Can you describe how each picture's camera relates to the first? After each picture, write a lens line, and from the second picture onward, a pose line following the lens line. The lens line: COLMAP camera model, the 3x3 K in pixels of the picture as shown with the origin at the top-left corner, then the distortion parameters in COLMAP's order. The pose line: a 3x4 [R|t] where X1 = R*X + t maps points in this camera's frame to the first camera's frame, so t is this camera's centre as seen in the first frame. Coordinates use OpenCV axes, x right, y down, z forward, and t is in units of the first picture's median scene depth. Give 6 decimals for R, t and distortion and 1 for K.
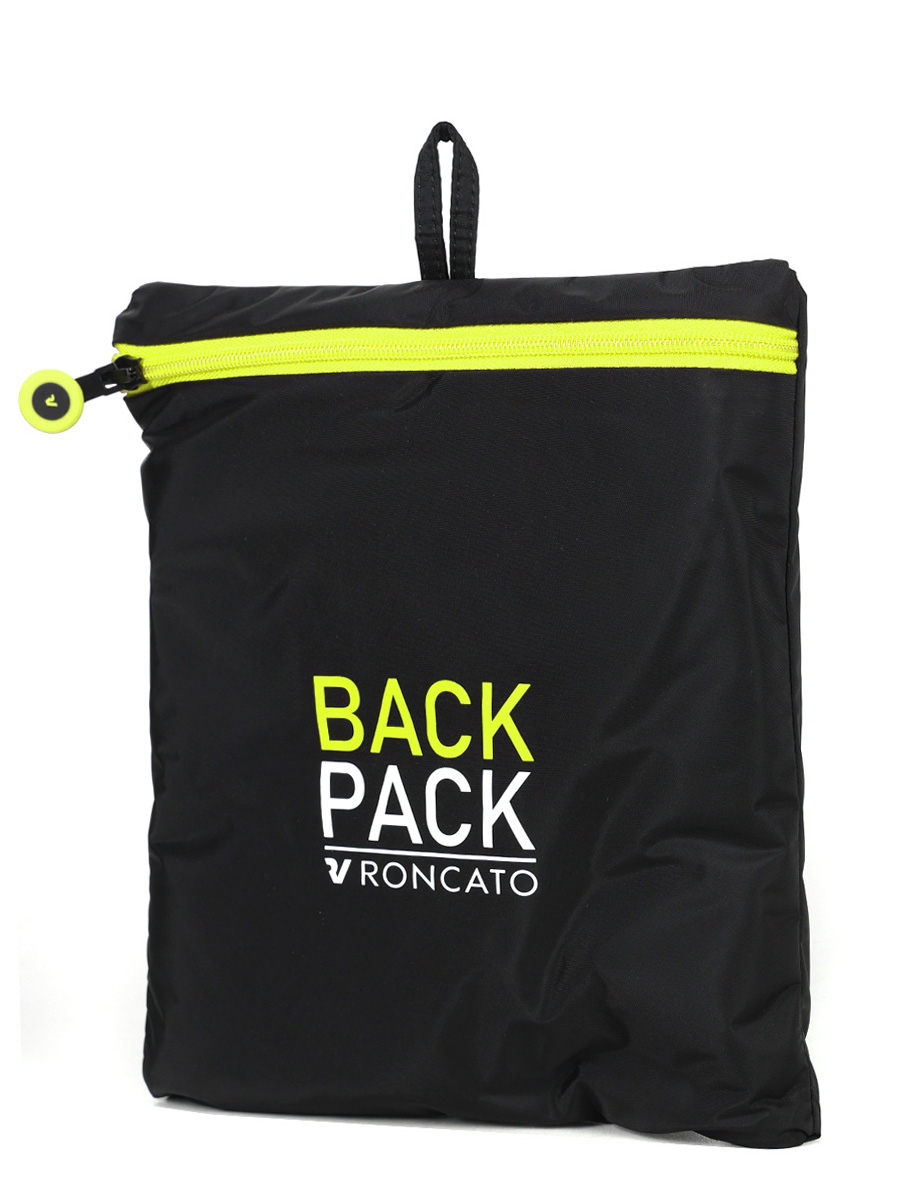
lens RADIAL K [[2677.9, 0, 450.4], [0, 2677.9, 600.8], [0, 0, 1]] dist [0.014466, 0.000000]
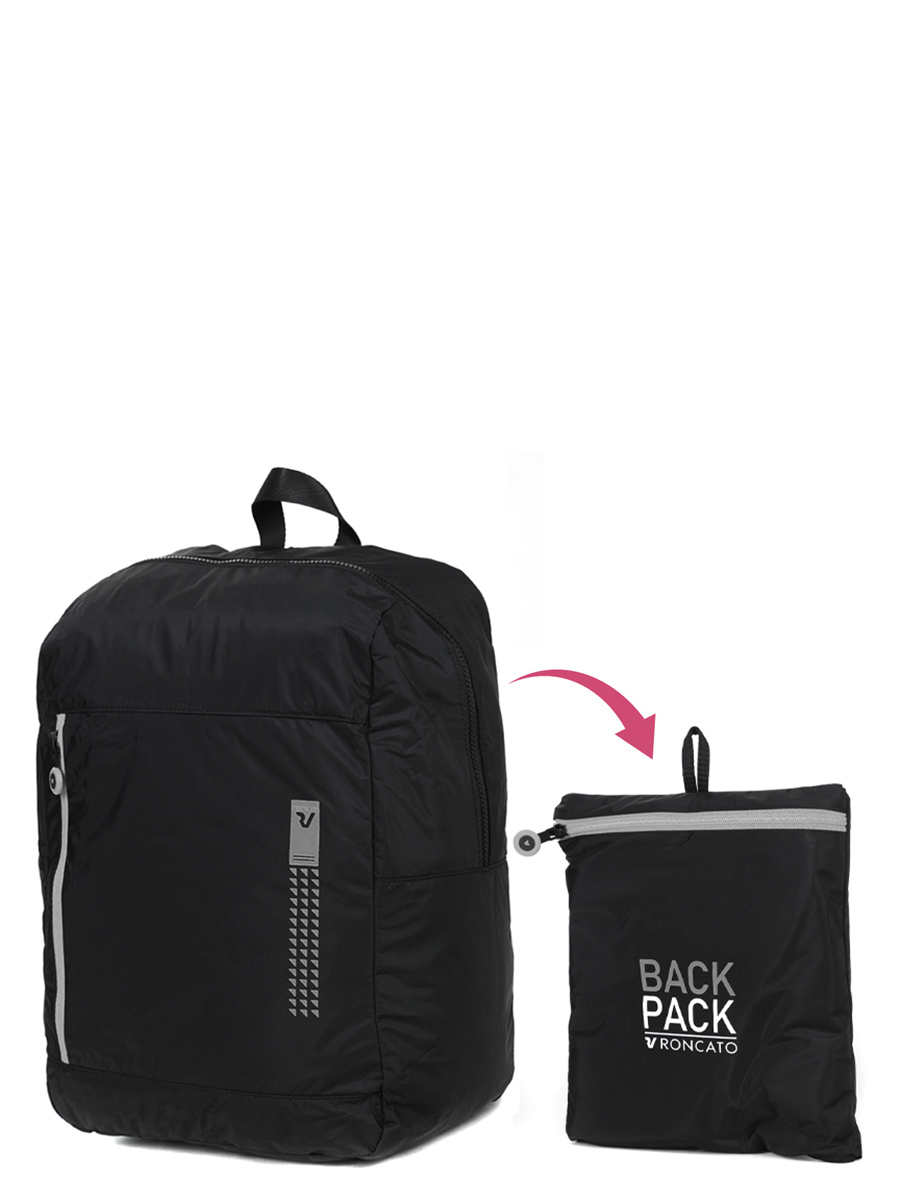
lens RADIAL K [[1882.6, 0, 449.5], [0, 1882.6, 601.2], [0, 0, 1]] dist [0.008124, 0.000000]
pose [[0.991483, -0.006177, -0.130088, -0.000087], [-0.027153, 0.967119, -0.252870, 0.147668], [0.127373, 0.254249, 0.958715, -0.683568]]
